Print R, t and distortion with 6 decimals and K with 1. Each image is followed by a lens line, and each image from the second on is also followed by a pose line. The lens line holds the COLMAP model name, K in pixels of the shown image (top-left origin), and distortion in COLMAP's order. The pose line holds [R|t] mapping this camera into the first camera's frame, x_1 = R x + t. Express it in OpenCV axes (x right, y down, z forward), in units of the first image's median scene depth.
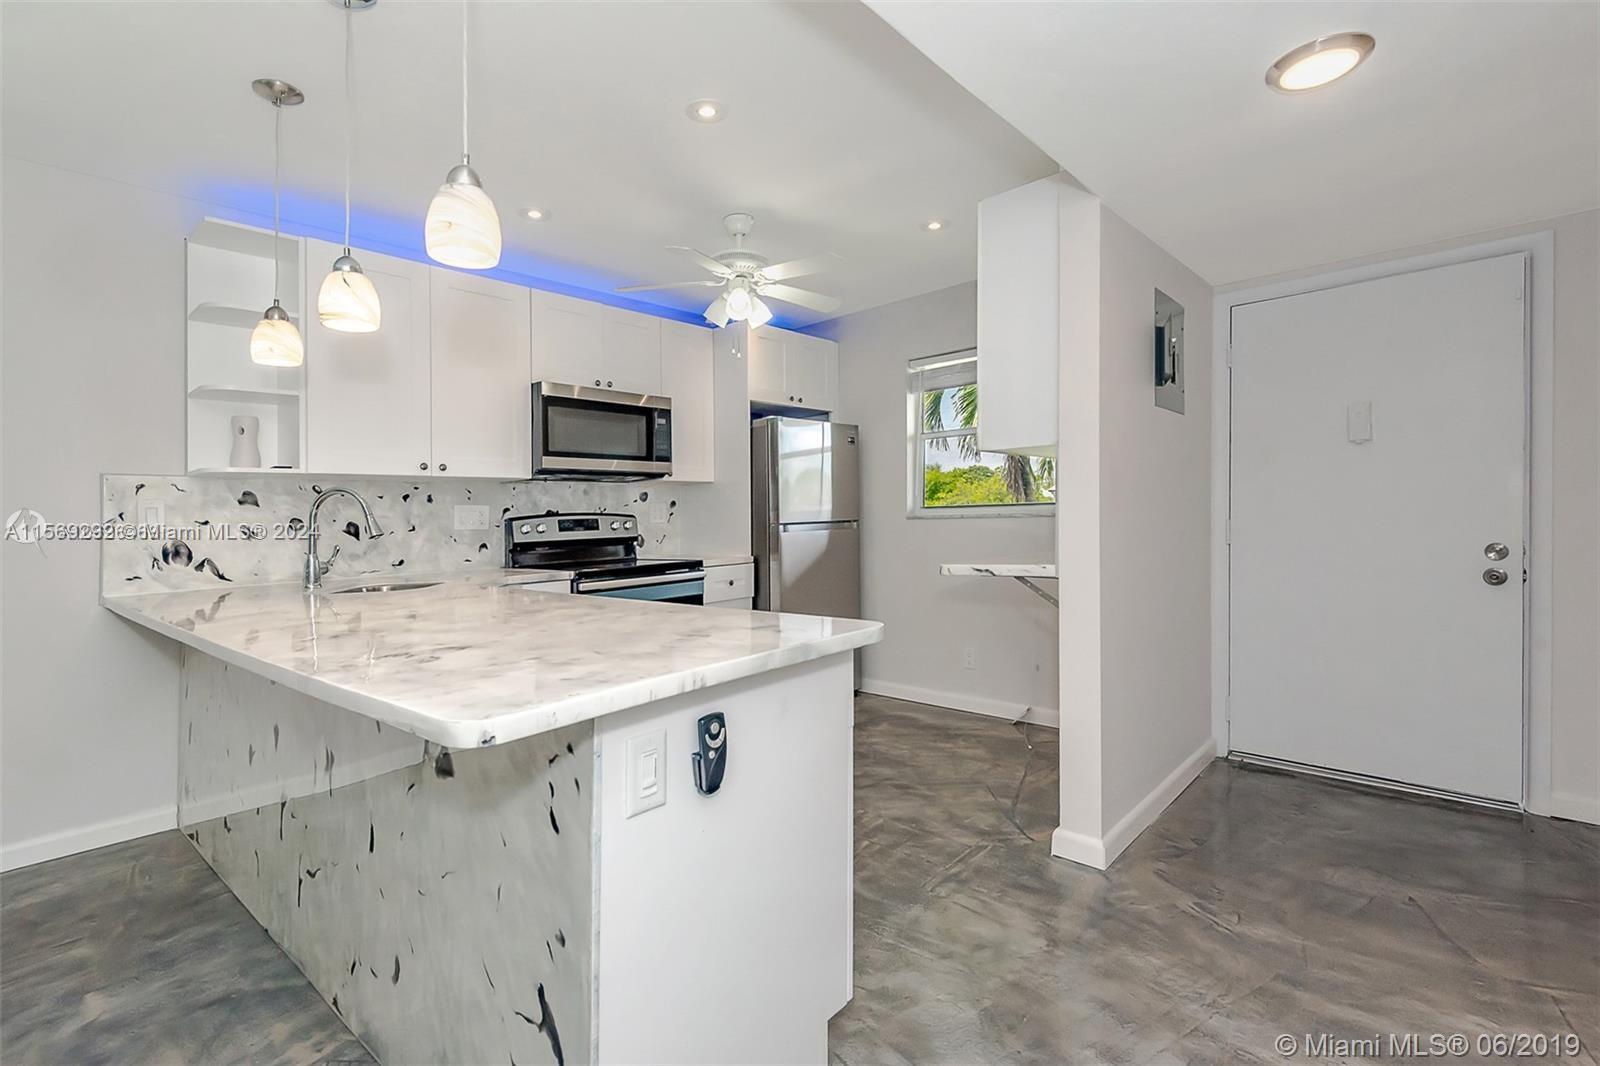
lens RADIAL K [[747.1, 0, 814.0], [0, 747.1, 517.7], [0, 0, 1]] dist [0.005321, -0.001289]
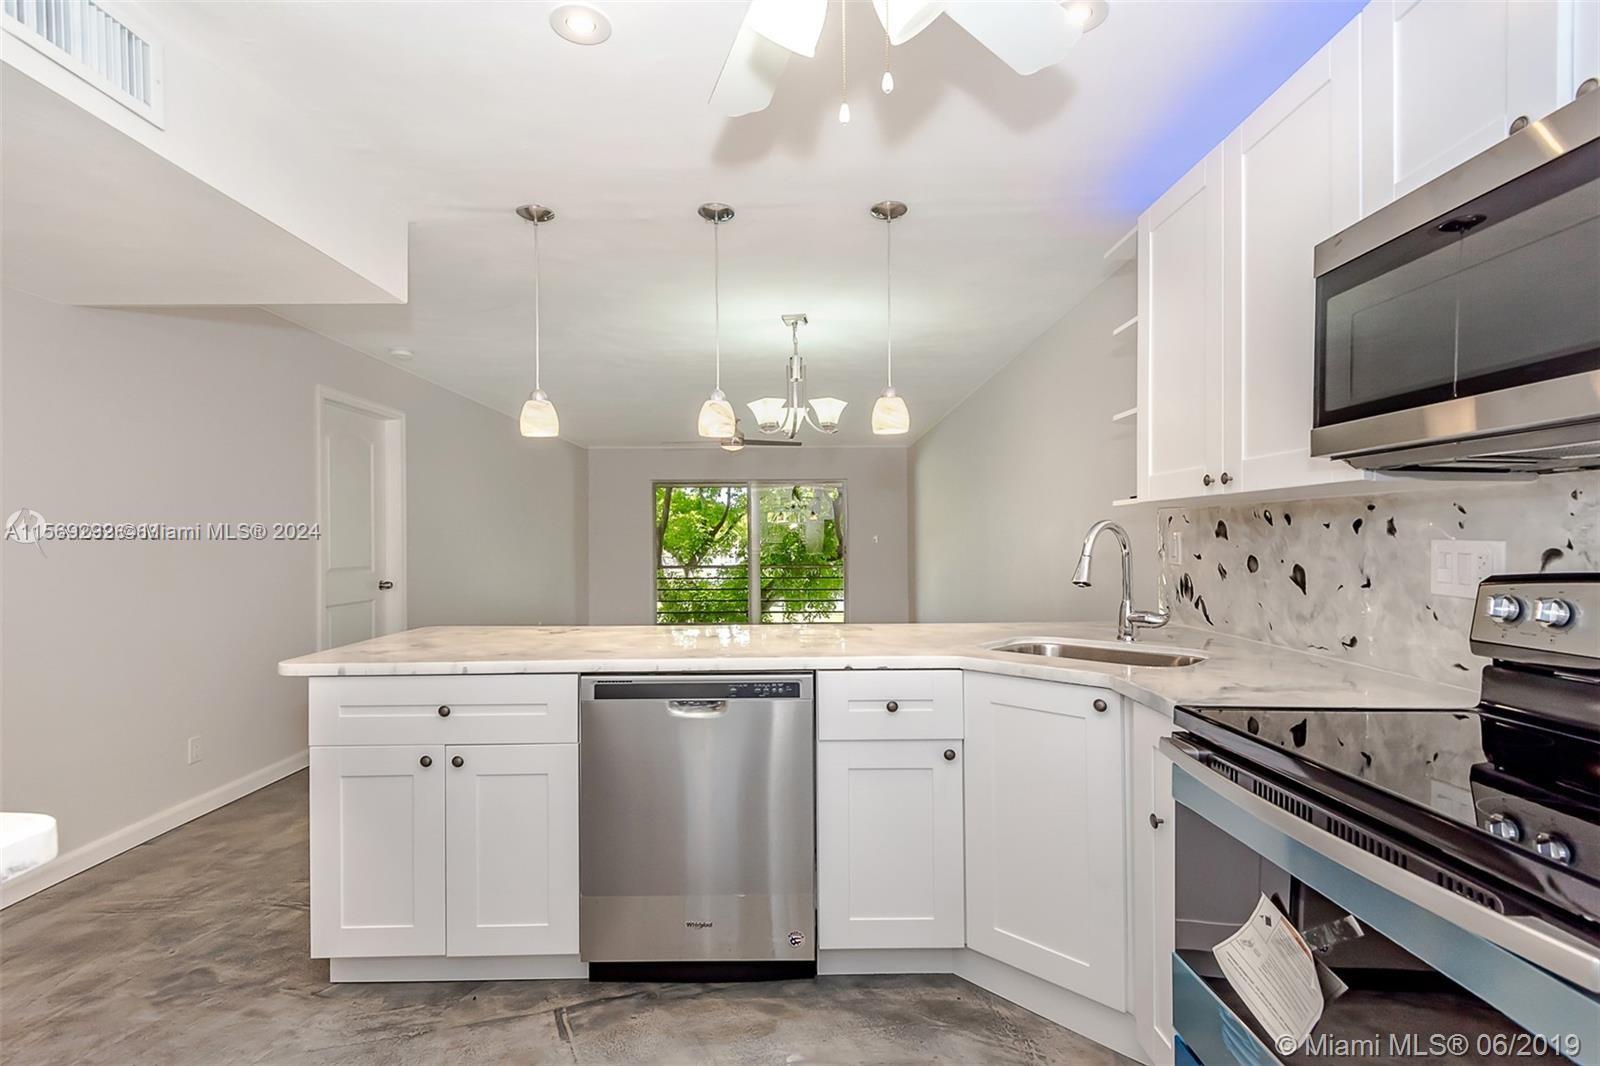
lens RADIAL K [[747.1, 0, 804.3], [0, 747.1, 535.4], [0, 0, 1]] dist [0.005321, -0.001289]
pose [[-0.744283, 0.027489, -0.667298, 0.123640], [0.021396, 0.999621, 0.017315, -0.037335], [0.667521, -0.001391, -0.744590, 1.128450]]
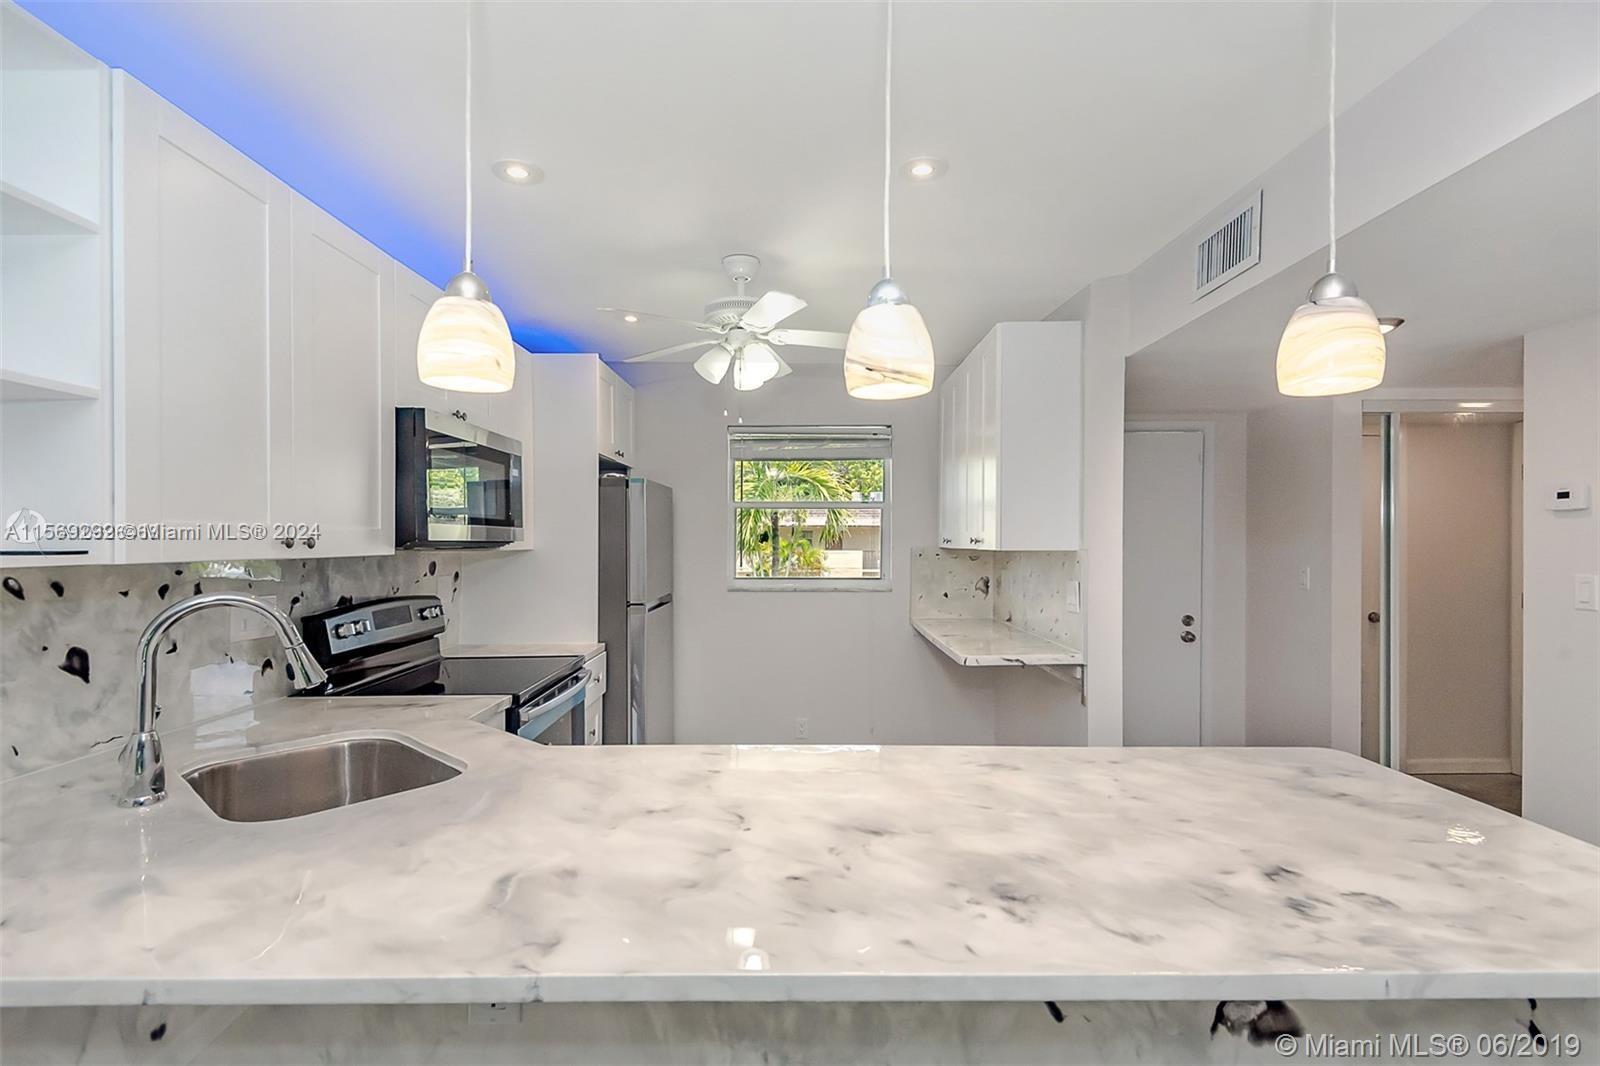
lens RADIAL K [[747.1, 0, 810.9], [0, 747.1, 545.3], [0, 0, 1]] dist [0.005321, -0.001289]
pose [[0.746936, 0.021280, 0.664555, -0.552225], [-0.016979, 0.999772, -0.012930, -0.059923], [-0.664679, -0.001625, 0.747127, 0.287661]]
